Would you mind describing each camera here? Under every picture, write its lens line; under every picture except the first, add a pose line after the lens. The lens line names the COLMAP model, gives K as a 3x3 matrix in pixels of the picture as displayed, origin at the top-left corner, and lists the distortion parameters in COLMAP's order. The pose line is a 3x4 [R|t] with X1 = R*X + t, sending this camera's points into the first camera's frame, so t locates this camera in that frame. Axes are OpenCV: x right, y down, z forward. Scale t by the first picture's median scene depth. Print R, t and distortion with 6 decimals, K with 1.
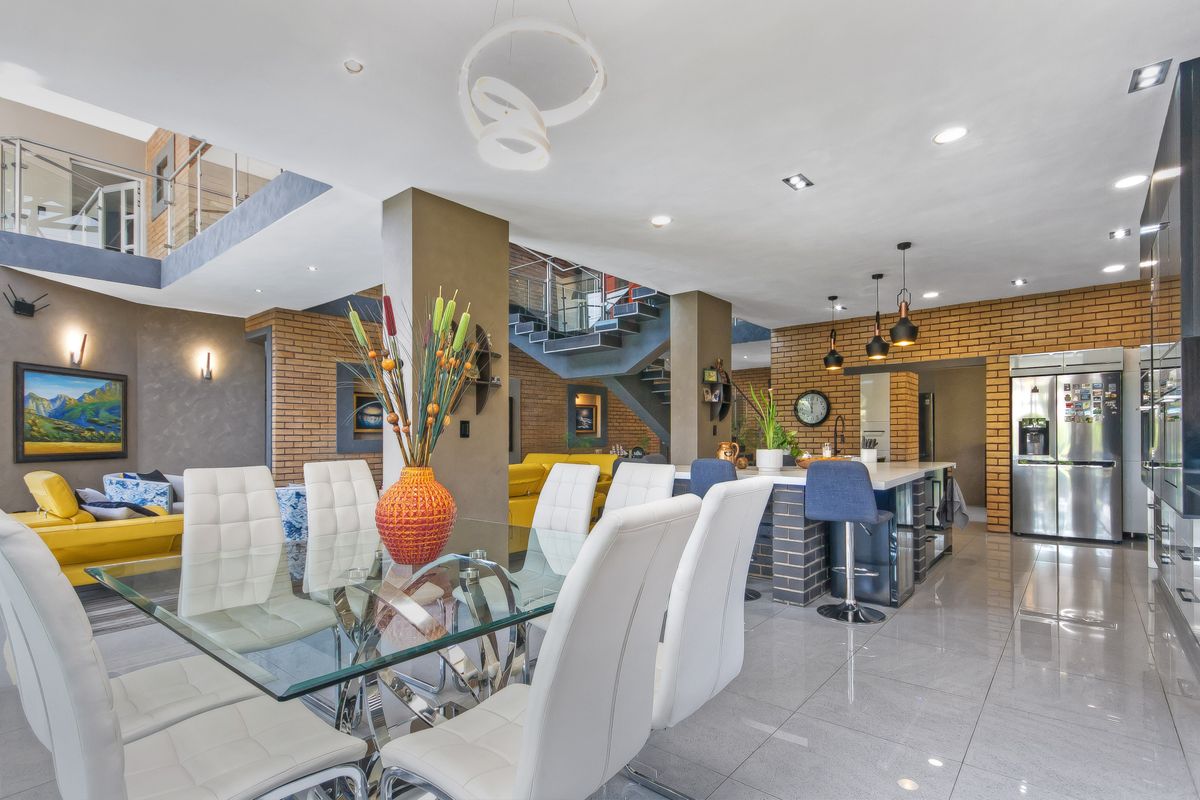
lens RADIAL K [[578.8, 0, 600.5], [0, 578.8, 436.7], [0, 0, 1]] dist [-0.000094, -0.000009]
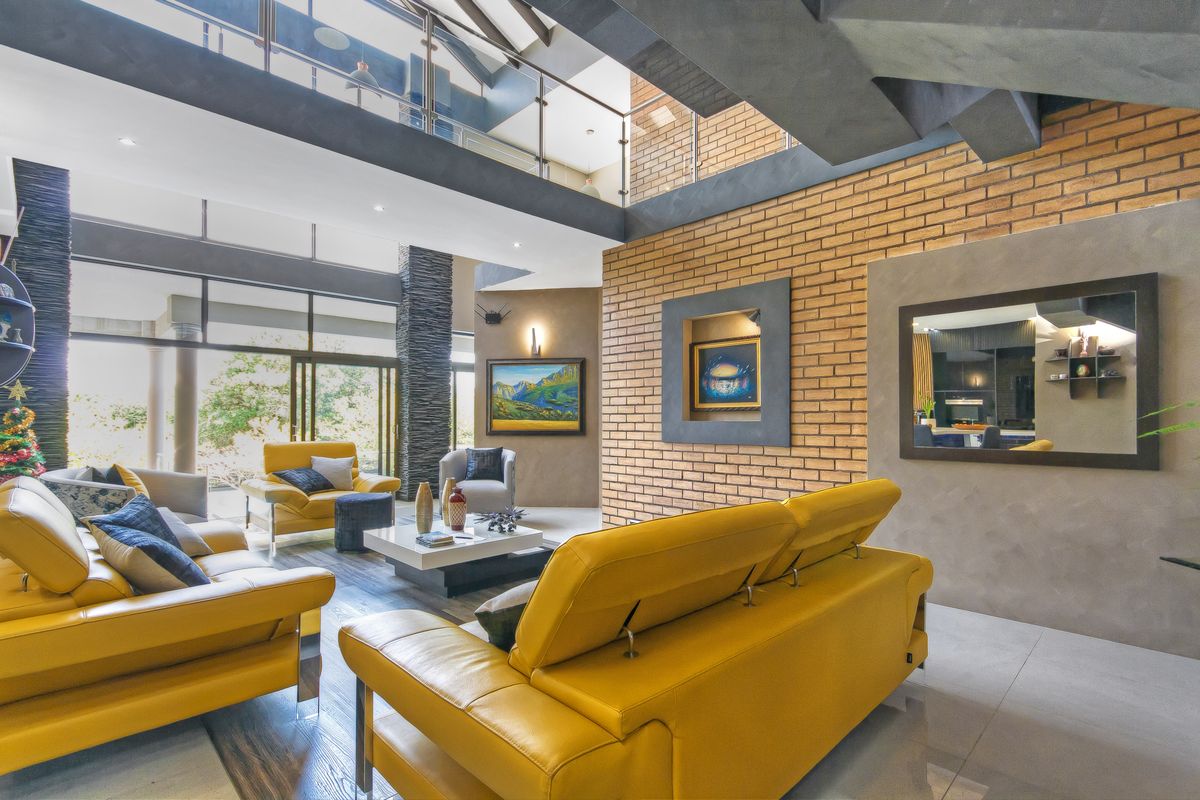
lens RADIAL K [[563.6, 0, 600.0], [0, 563.6, 400.0], [0, 0, 1]] dist [-0.000060, -0.000005]
pose [[-0.102890, -0.023385, -0.994418, 0.218138], [0.002305, 0.999715, -0.023748, -0.003757], [0.994690, -0.004735, -0.102807, 1.196372]]
